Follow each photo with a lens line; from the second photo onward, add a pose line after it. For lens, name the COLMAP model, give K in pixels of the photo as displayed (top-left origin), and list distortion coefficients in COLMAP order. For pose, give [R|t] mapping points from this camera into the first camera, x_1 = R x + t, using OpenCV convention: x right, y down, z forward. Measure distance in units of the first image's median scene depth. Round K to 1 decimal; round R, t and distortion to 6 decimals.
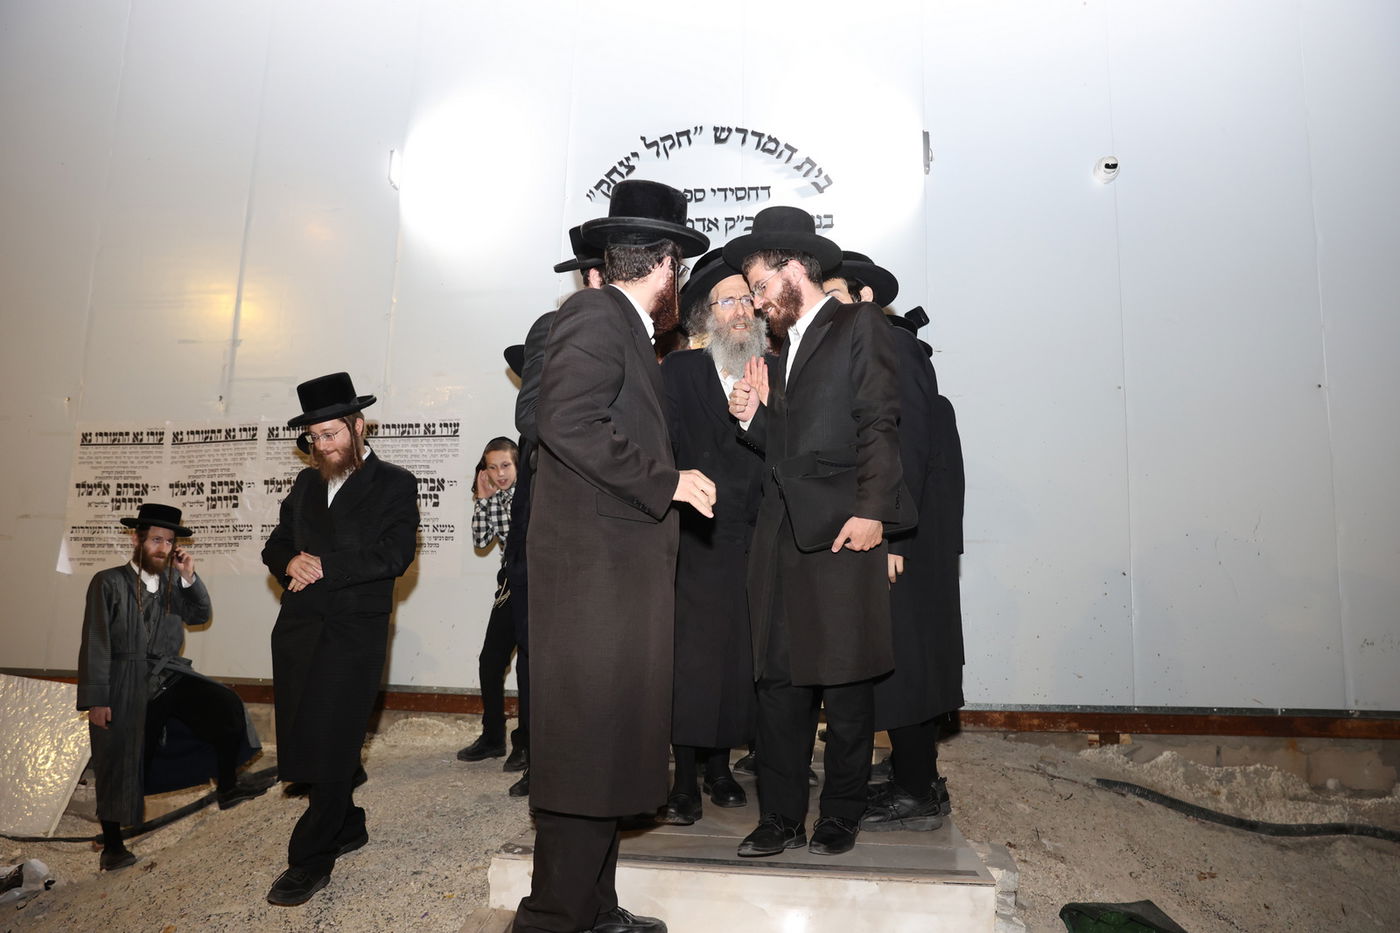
lens RADIAL K [[942.5, 0, 700.0], [0, 942.5, 466.5], [0, 0, 1]] dist [-0.125245, 0.082898]
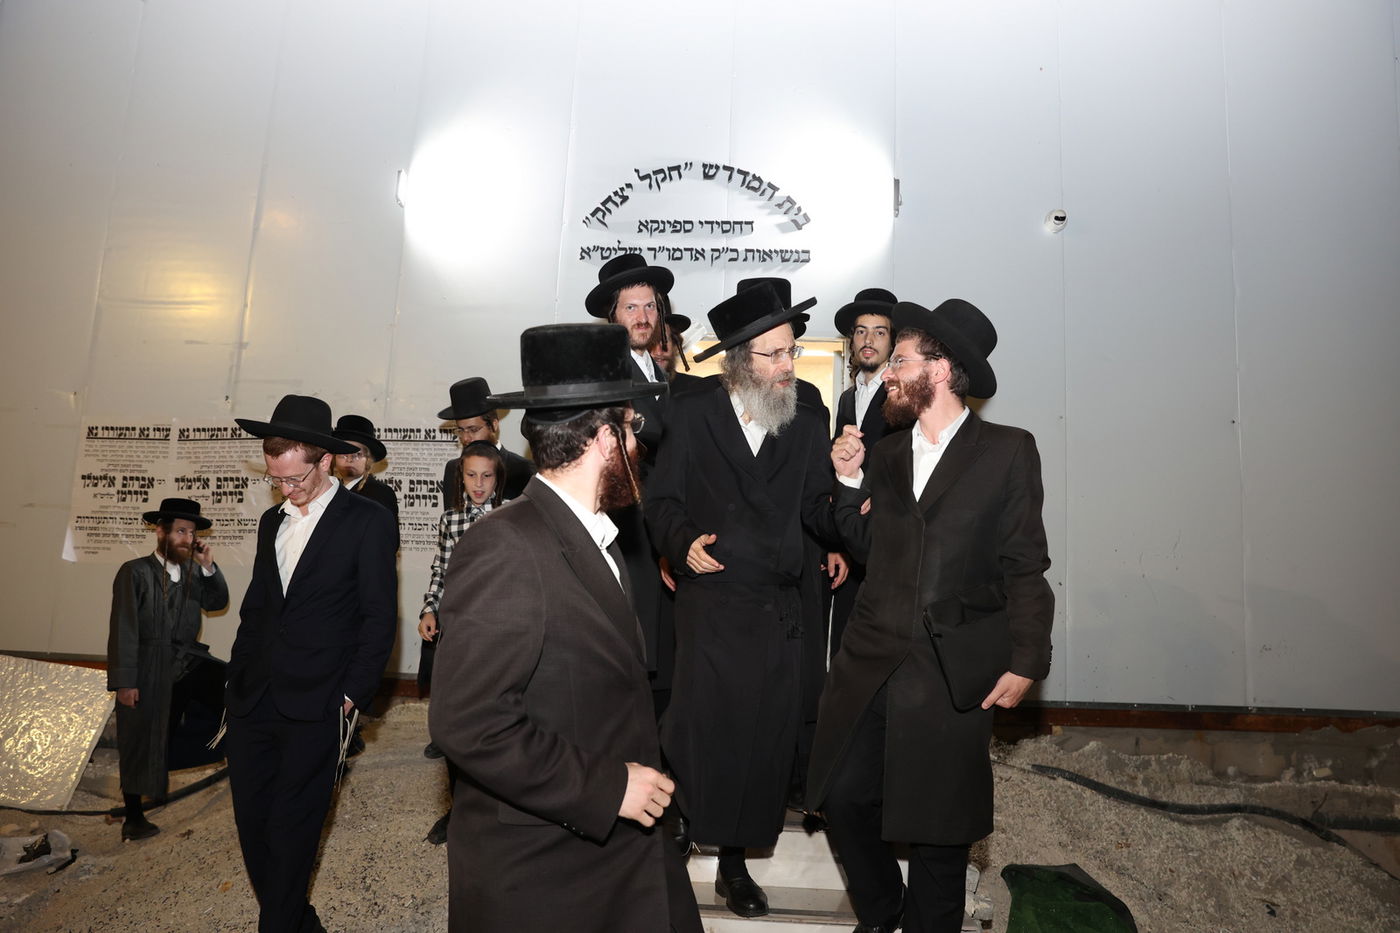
lens RADIAL K [[942.5, 0, 700.0], [0, 942.5, 466.5], [0, 0, 1]] dist [-0.125245, 0.082898]
pose [[0.997597, 0.028679, 0.063075, -0.047523], [-0.028904, 0.999579, 0.002655, -0.014990], [-0.062973, -0.004472, 0.998005, -0.088581]]
